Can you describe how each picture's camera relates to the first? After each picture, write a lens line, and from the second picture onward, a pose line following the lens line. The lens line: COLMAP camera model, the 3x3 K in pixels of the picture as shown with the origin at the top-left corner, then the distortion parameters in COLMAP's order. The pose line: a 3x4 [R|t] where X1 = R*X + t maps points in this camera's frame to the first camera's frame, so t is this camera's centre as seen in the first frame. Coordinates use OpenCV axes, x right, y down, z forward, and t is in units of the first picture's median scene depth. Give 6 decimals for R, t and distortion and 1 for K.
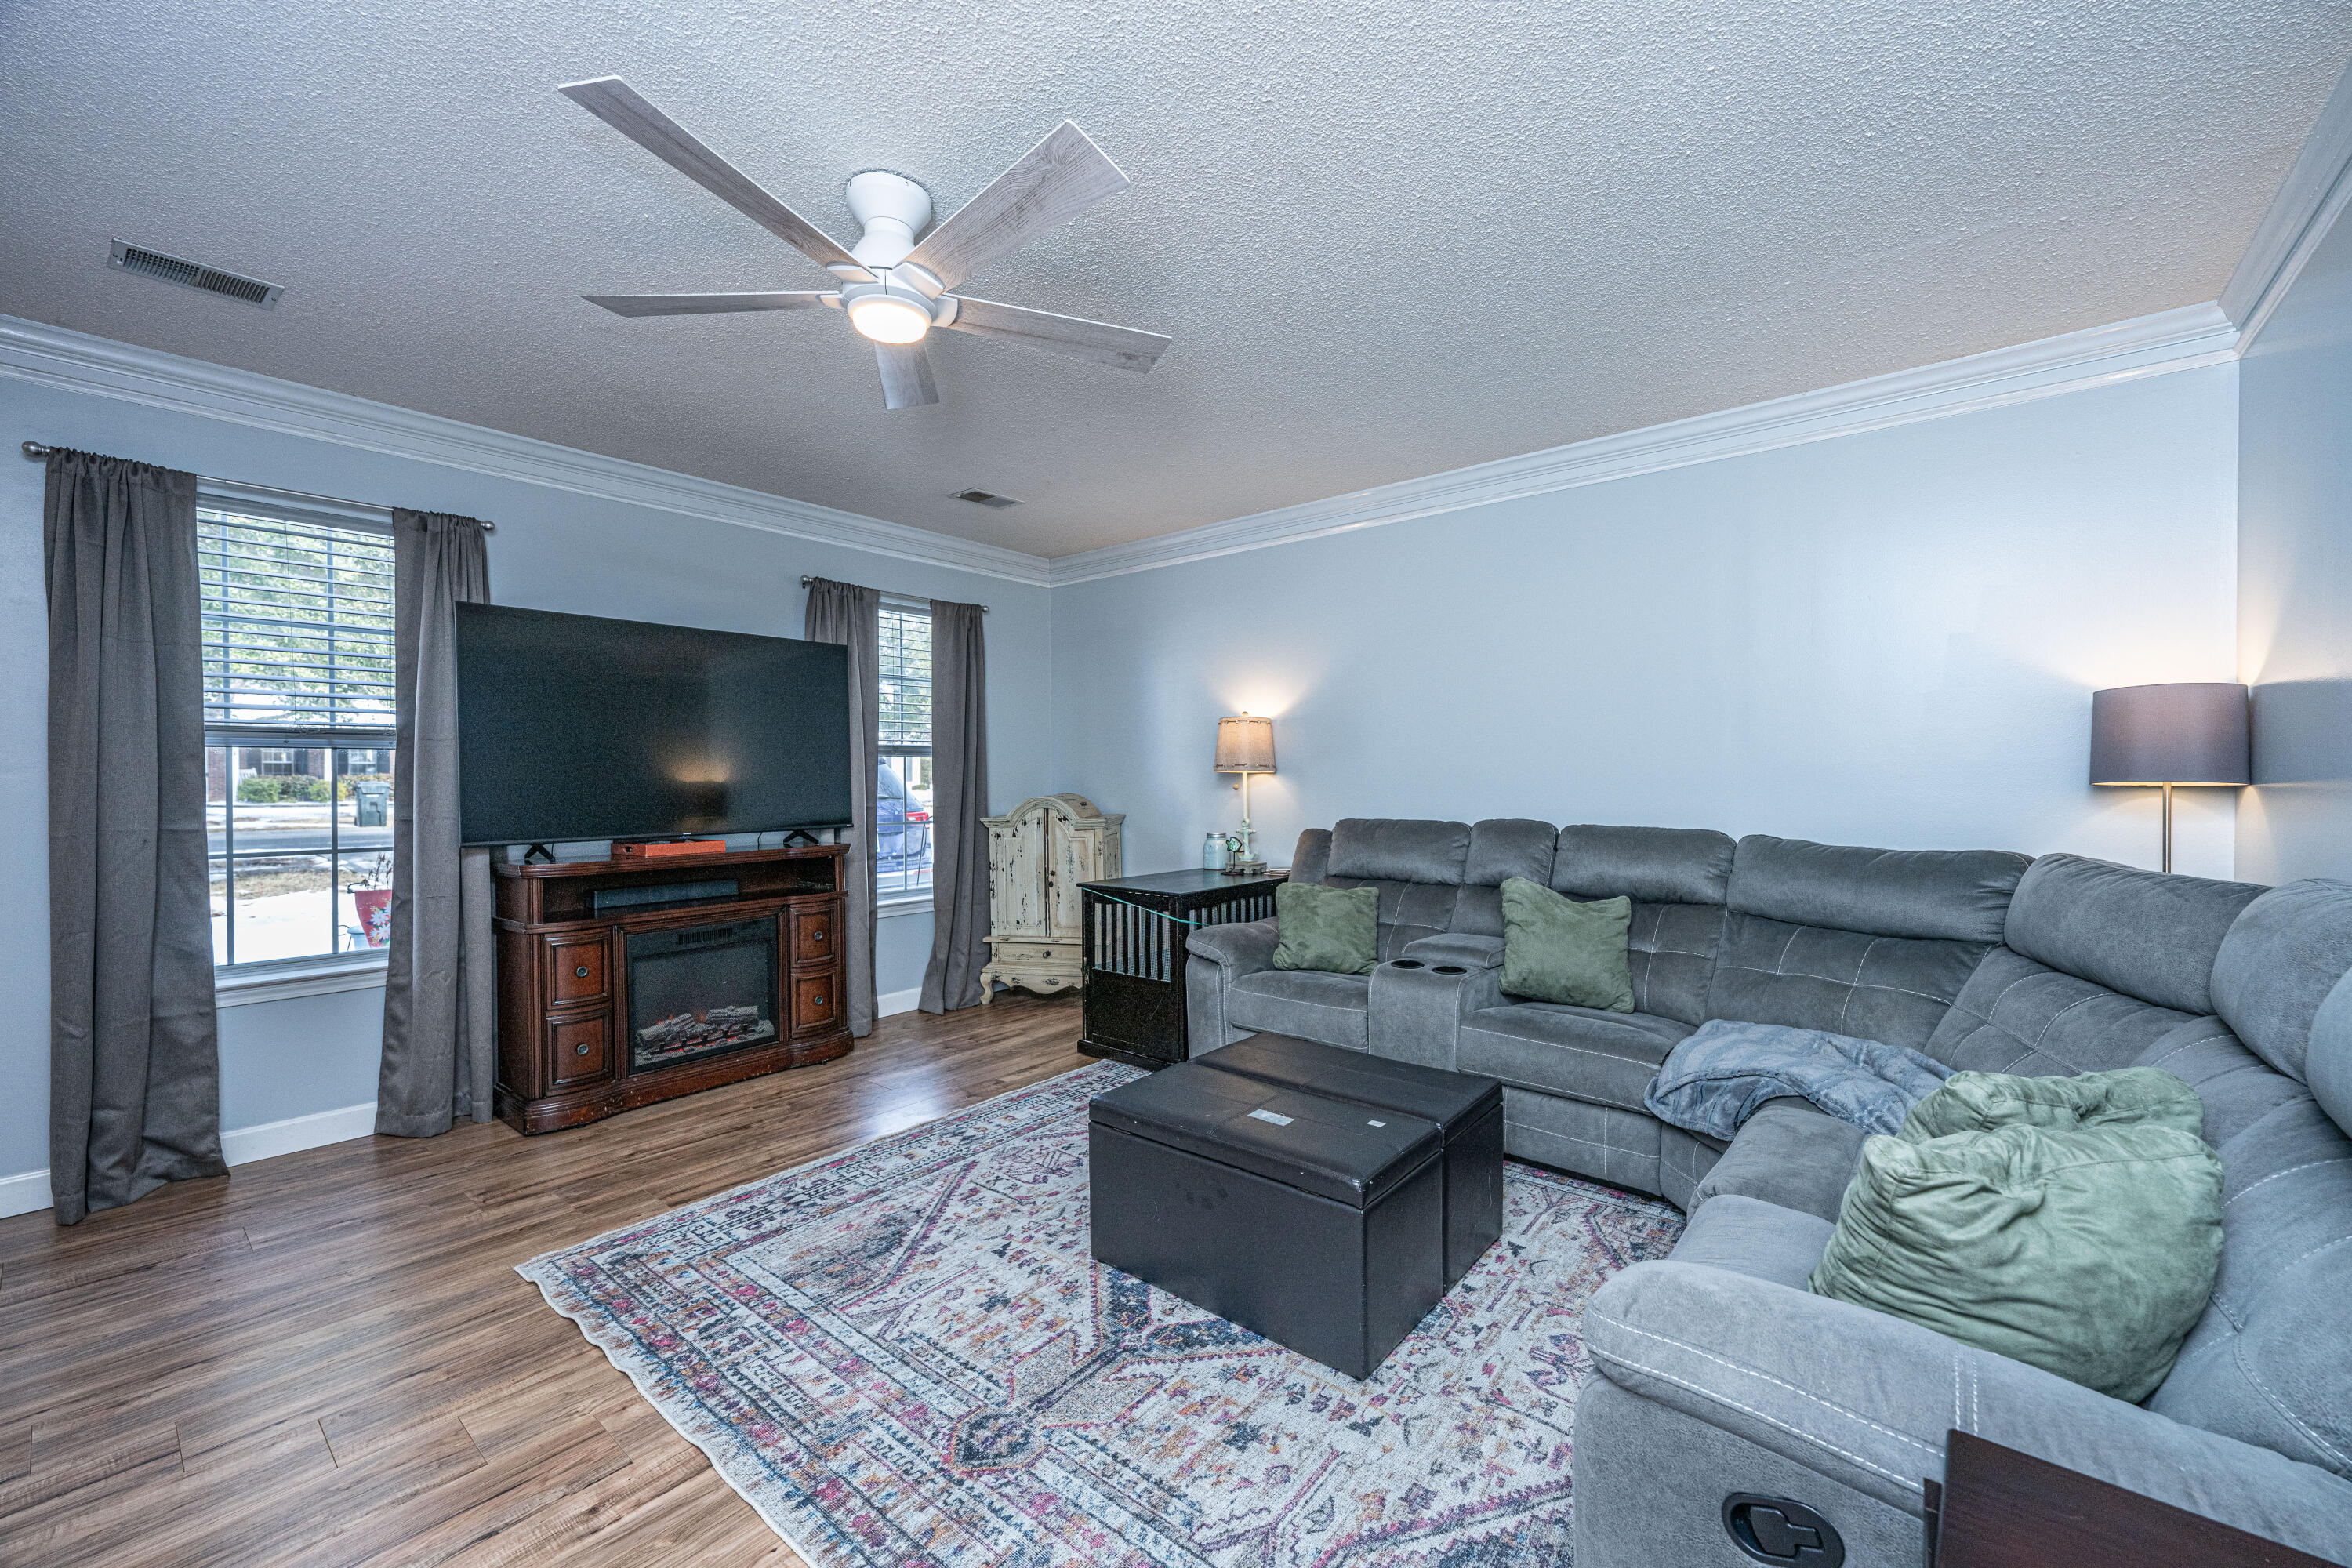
lens RADIAL K [[954.0, 0, 1171.6], [0, 954.0, 794.4], [0, 0, 1]] dist [-0.000152, -0.000304]
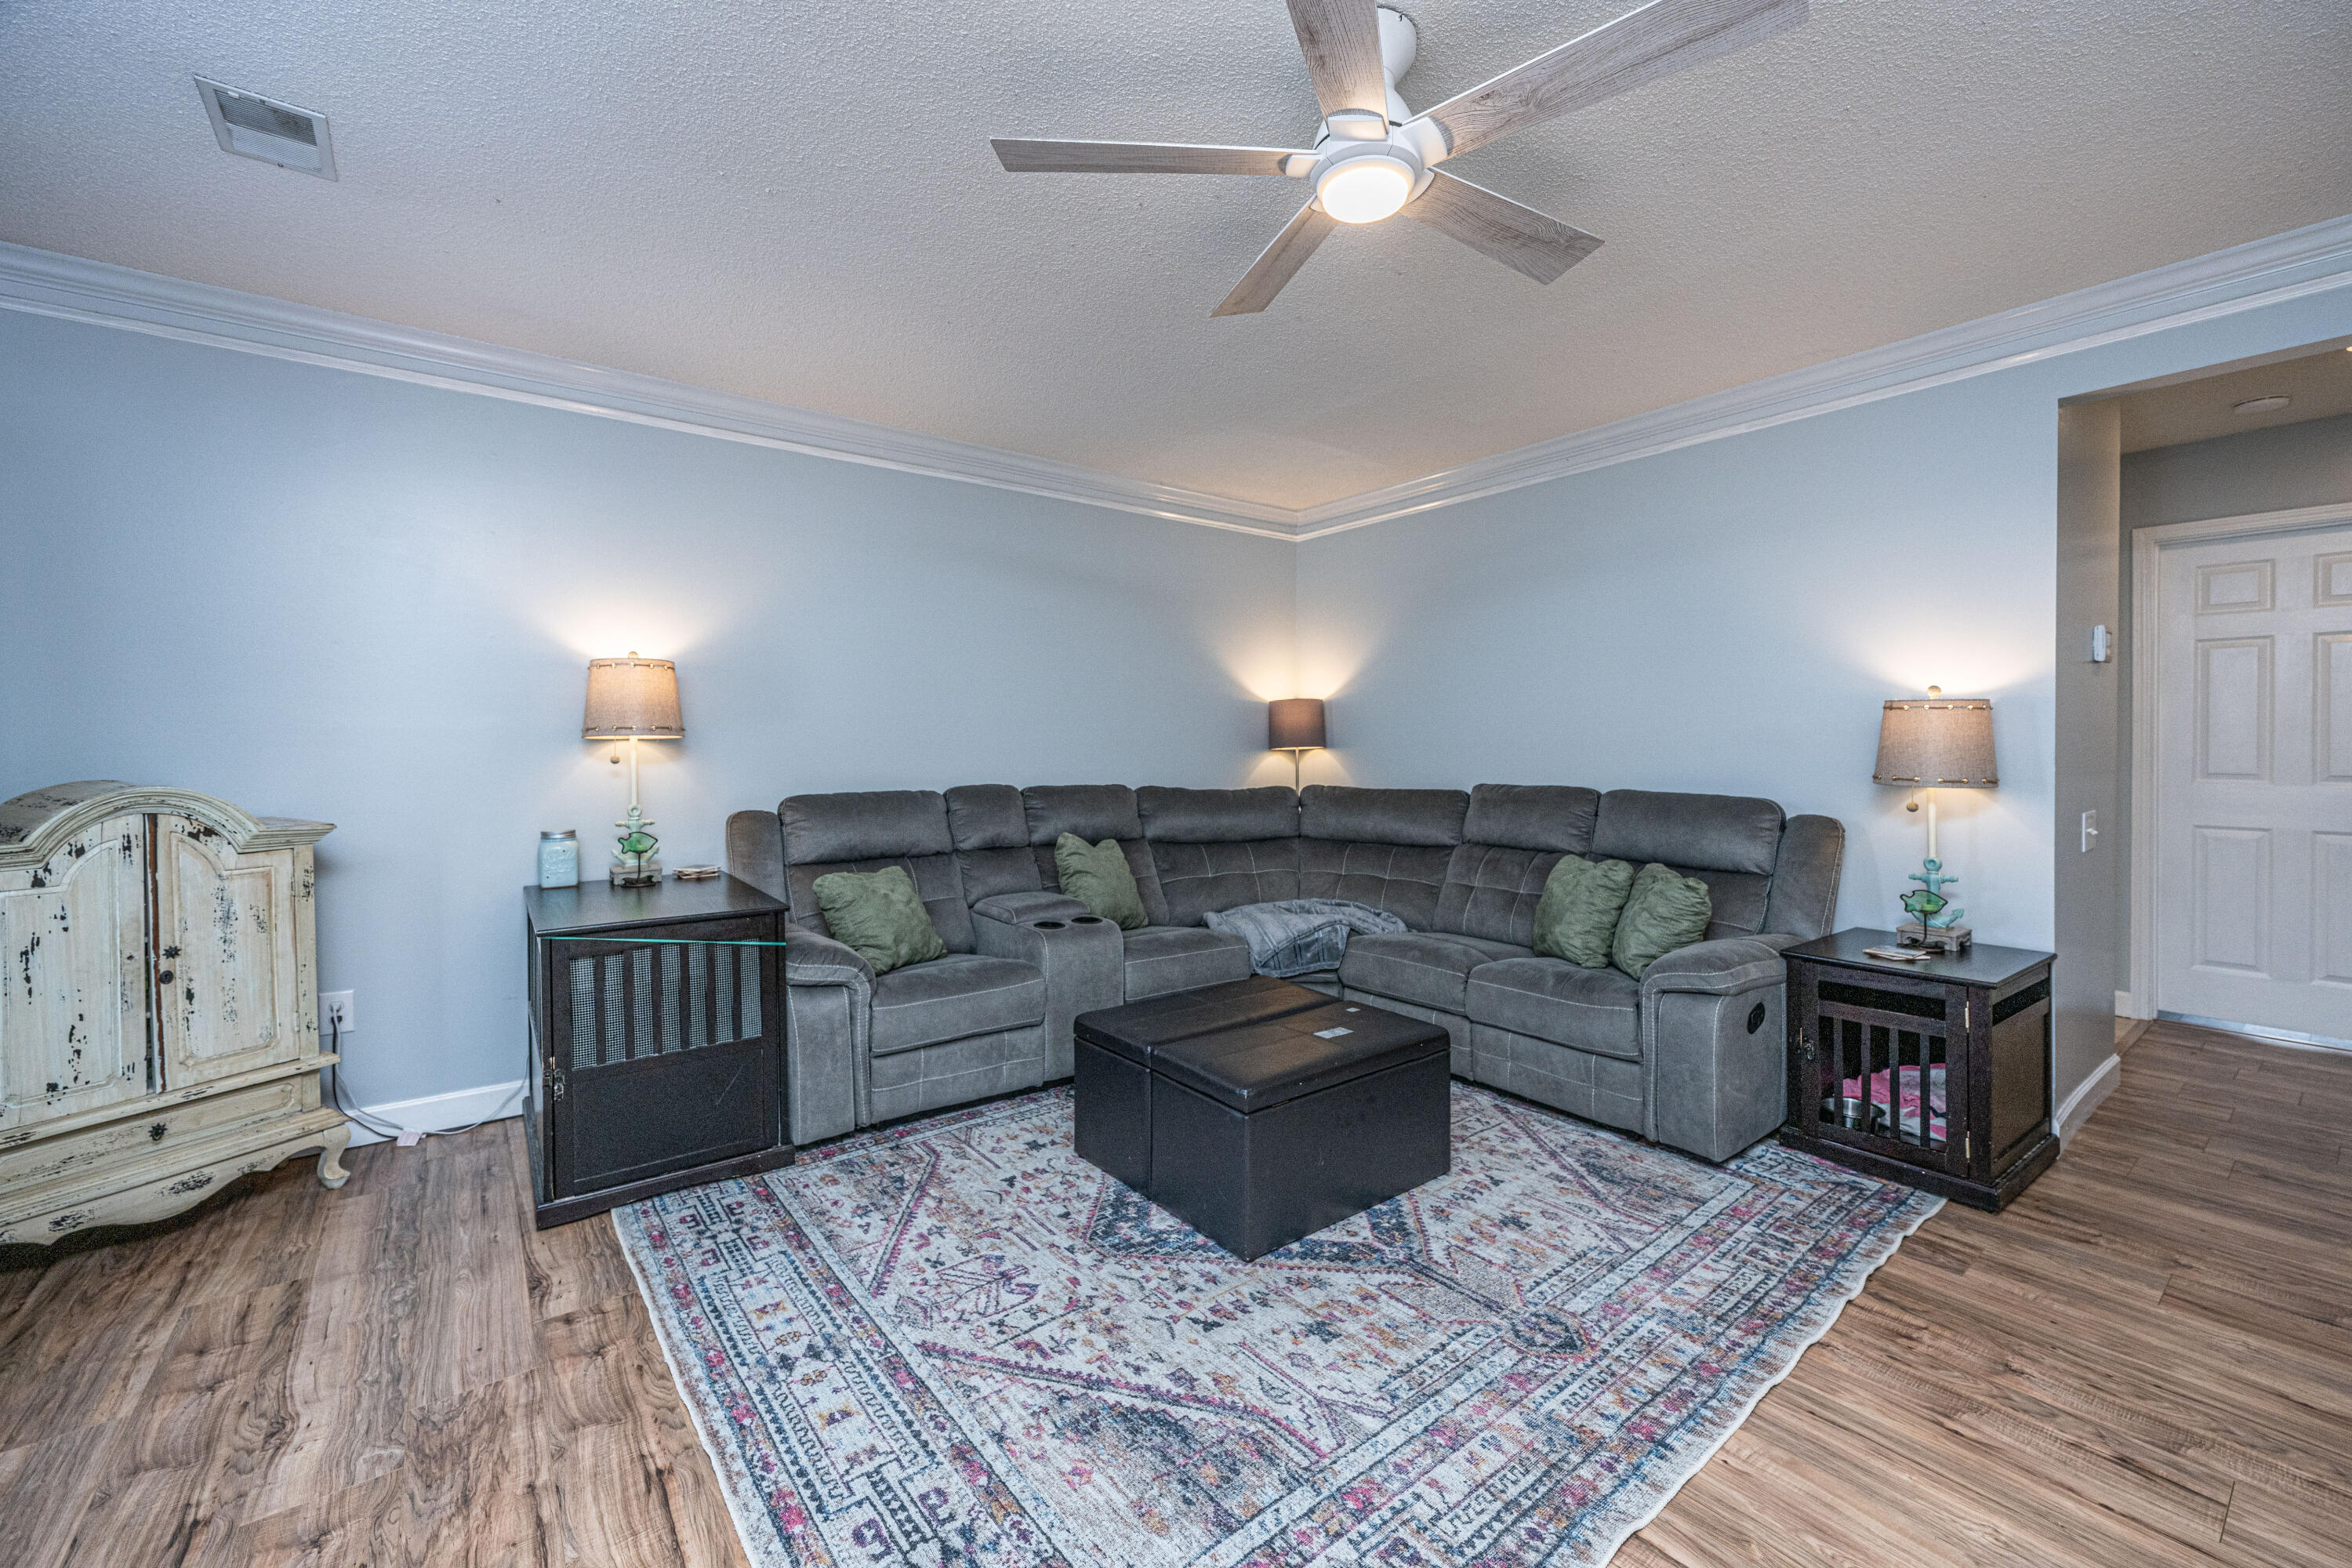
lens RADIAL K [[954.8, 0, 1205.3], [0, 954.8, 761.4], [0, 0, 1]] dist [-0.001707, -0.000255]
pose [[0.188143, -0.012470, 0.982063, -0.832832], [0.021318, 0.999736, 0.008610, -0.005647], [-0.981910, 0.019316, 0.188359, 0.722267]]
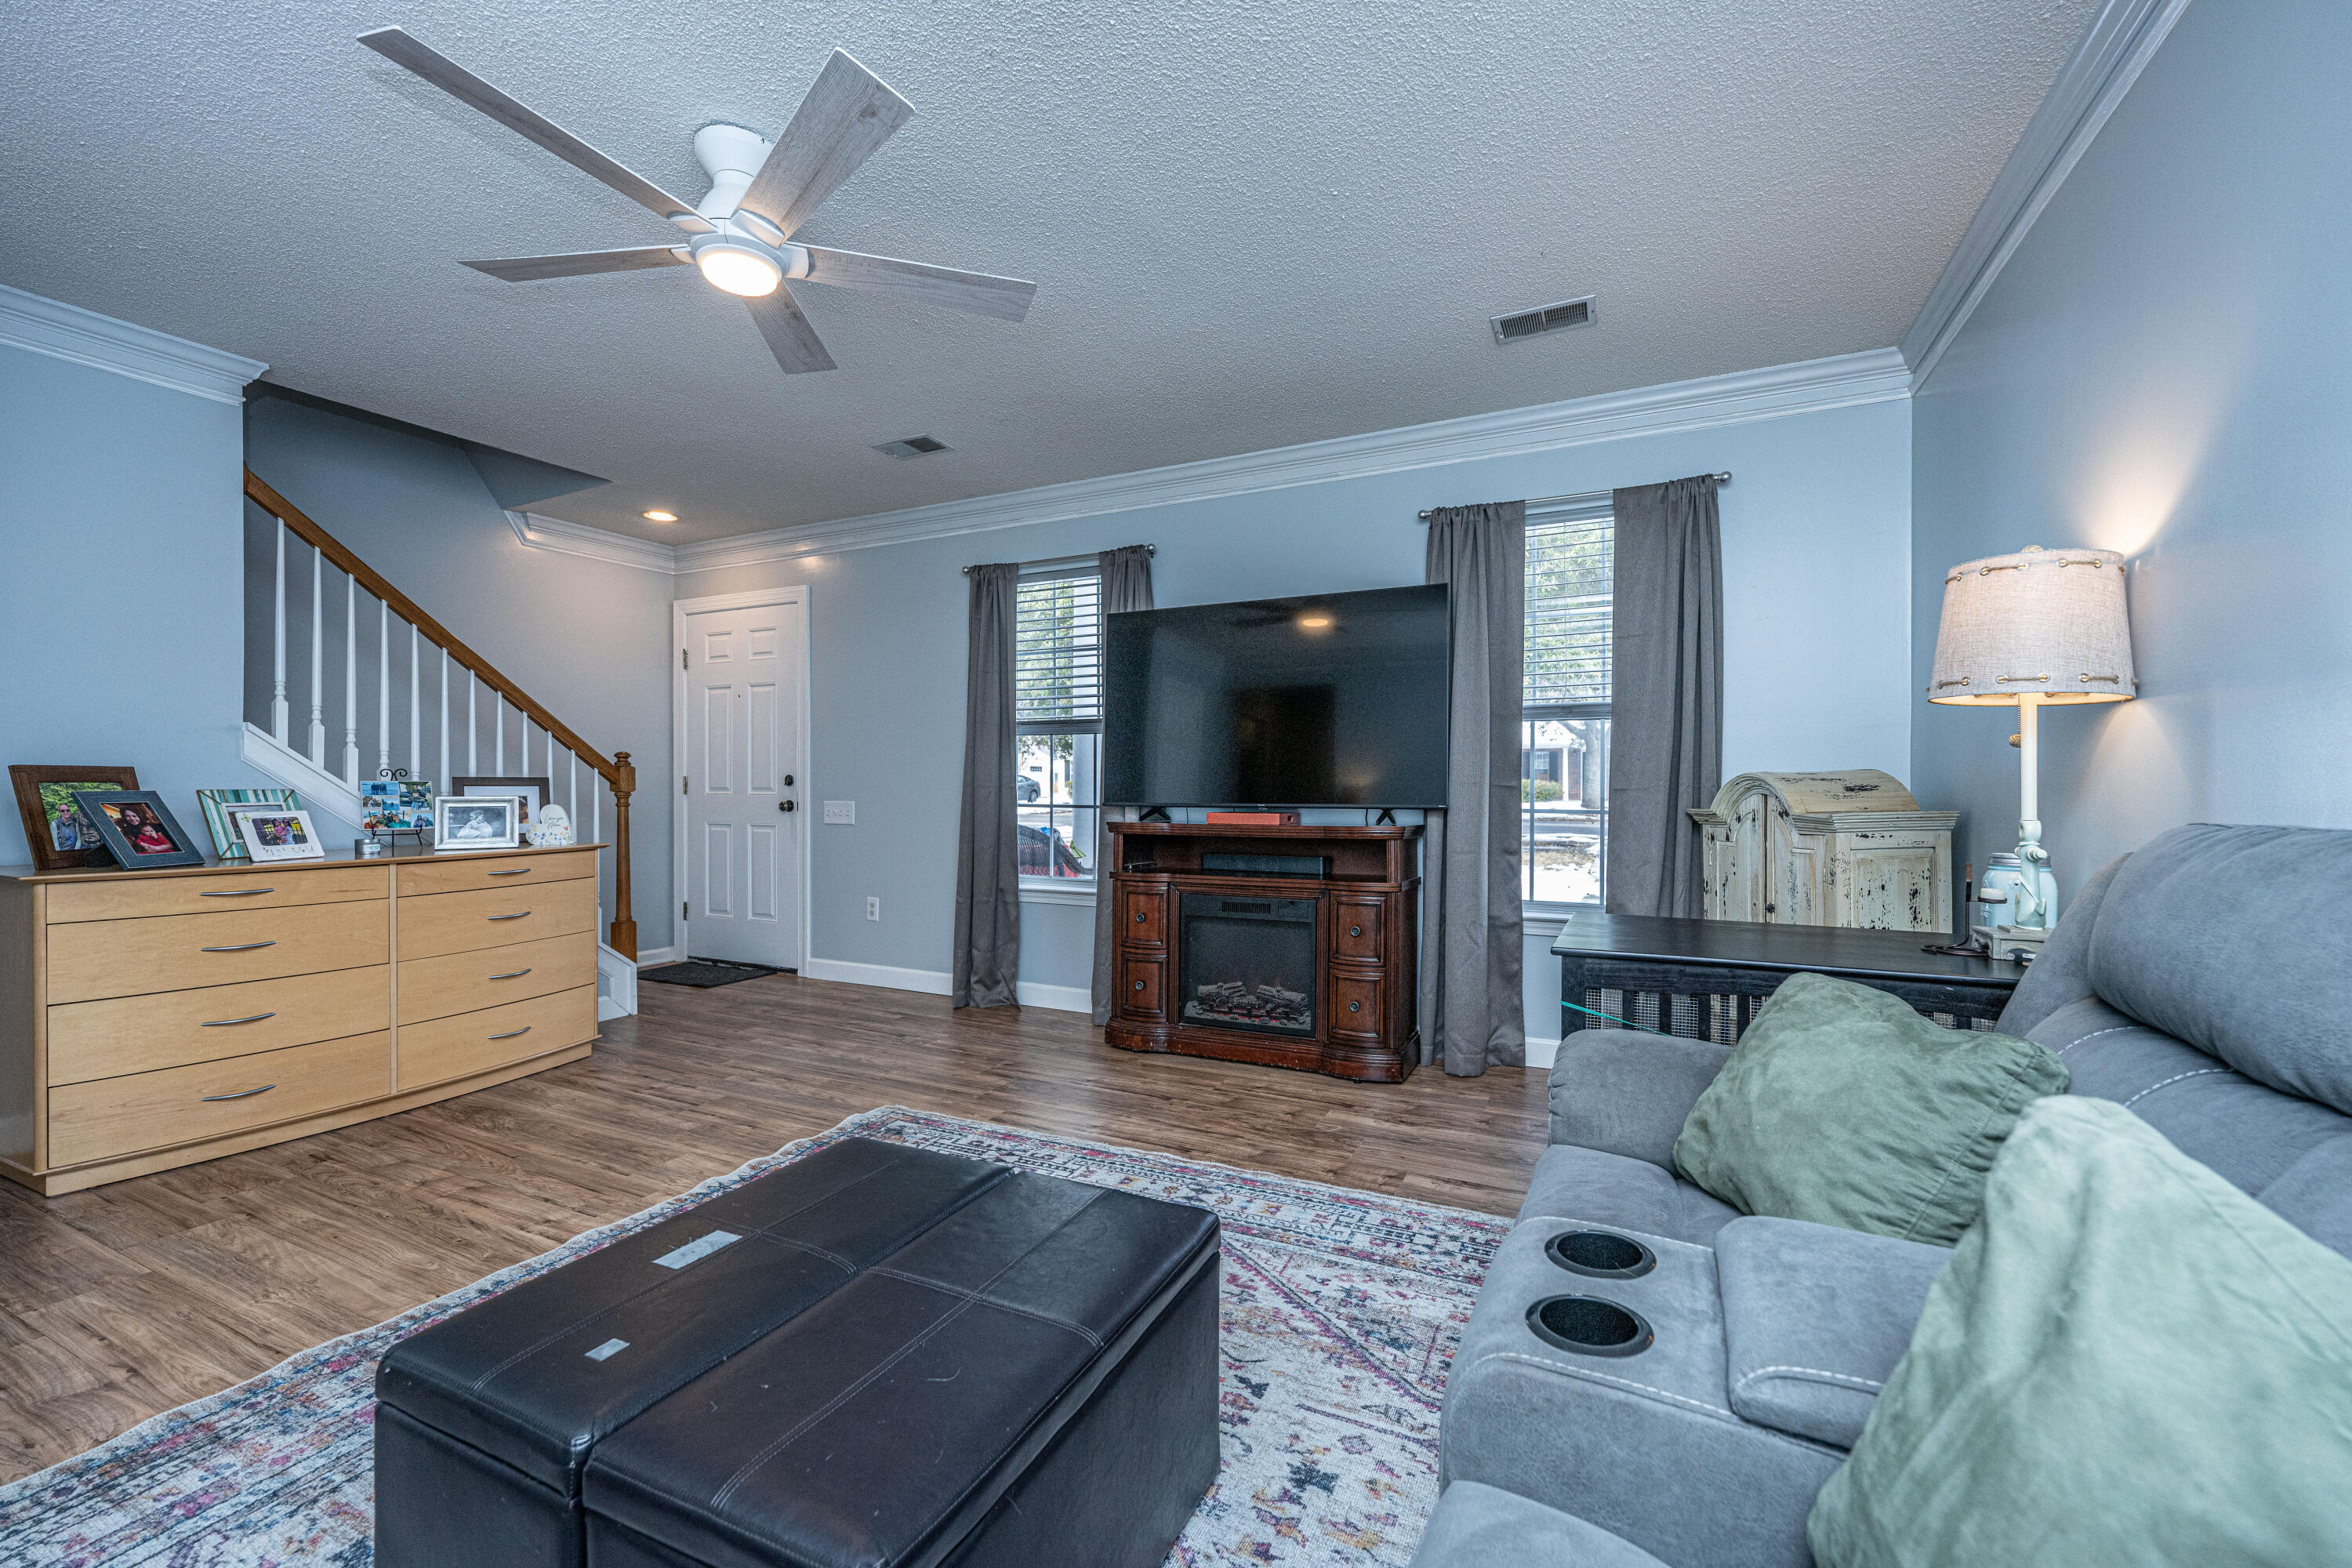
lens RADIAL K [[954.0, 0, 1171.6], [0, 954.0, 794.4], [0, 0, 1]] dist [-0.000152, -0.000304]
pose [[0.234748, 0.015330, -0.971935, 0.592997], [-0.022426, 0.999695, 0.010351, 0.027731], [0.971798, 0.019367, 0.235020, 0.891278]]
